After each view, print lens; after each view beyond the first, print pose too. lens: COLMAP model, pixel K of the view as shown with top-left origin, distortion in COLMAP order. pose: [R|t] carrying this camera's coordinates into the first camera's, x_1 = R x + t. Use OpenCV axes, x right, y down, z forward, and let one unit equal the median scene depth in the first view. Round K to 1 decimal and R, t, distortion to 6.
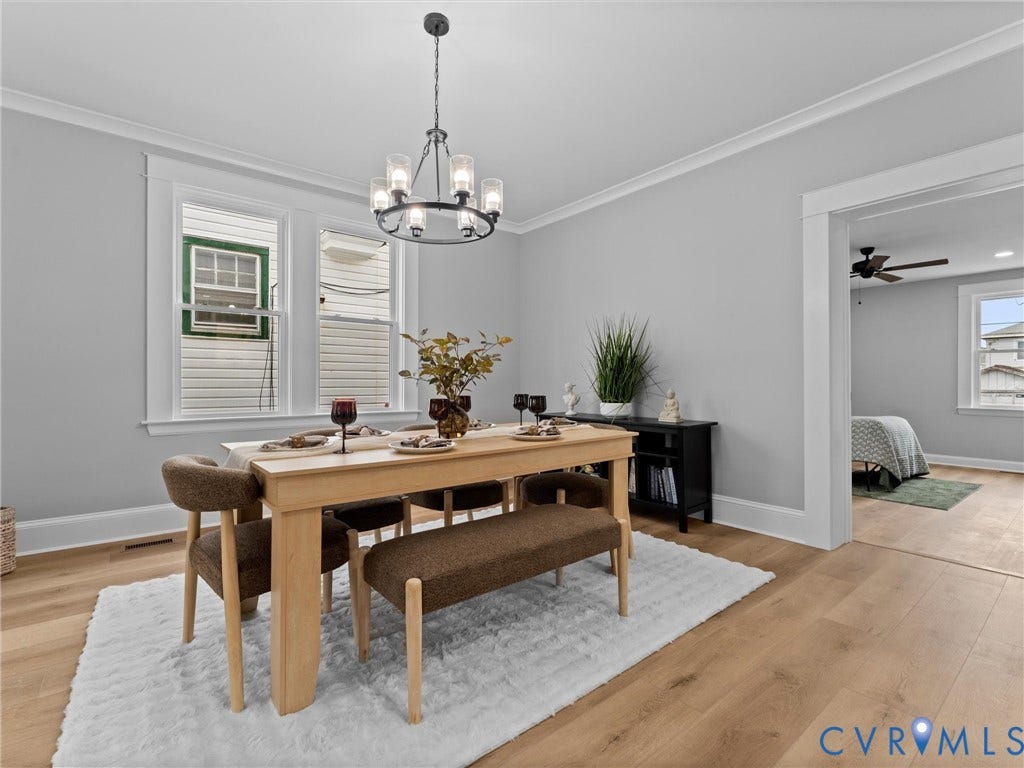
lens RADIAL K [[476.1, 0, 512.0], [0, 476.1, 384.0], [0, 0, 1]] dist [-0.002346, -0.000234]
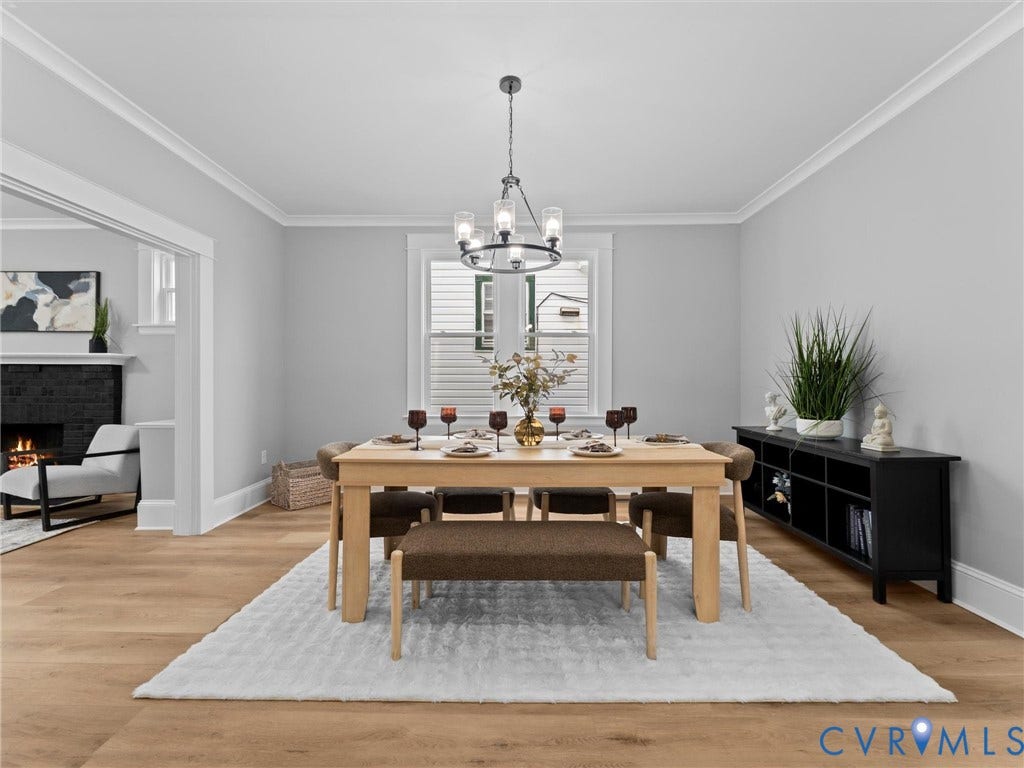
lens RADIAL K [[462.6, 0, 509.5], [0, 462.6, 382.4], [0, 0, 1]] dist [-0.002468, -0.000178]
pose [[0.773789, 0.003513, -0.633433, 0.422085], [-0.002801, 0.999994, 0.002124, -0.030268], [0.633437, 0.000131, 0.773794, 0.103209]]
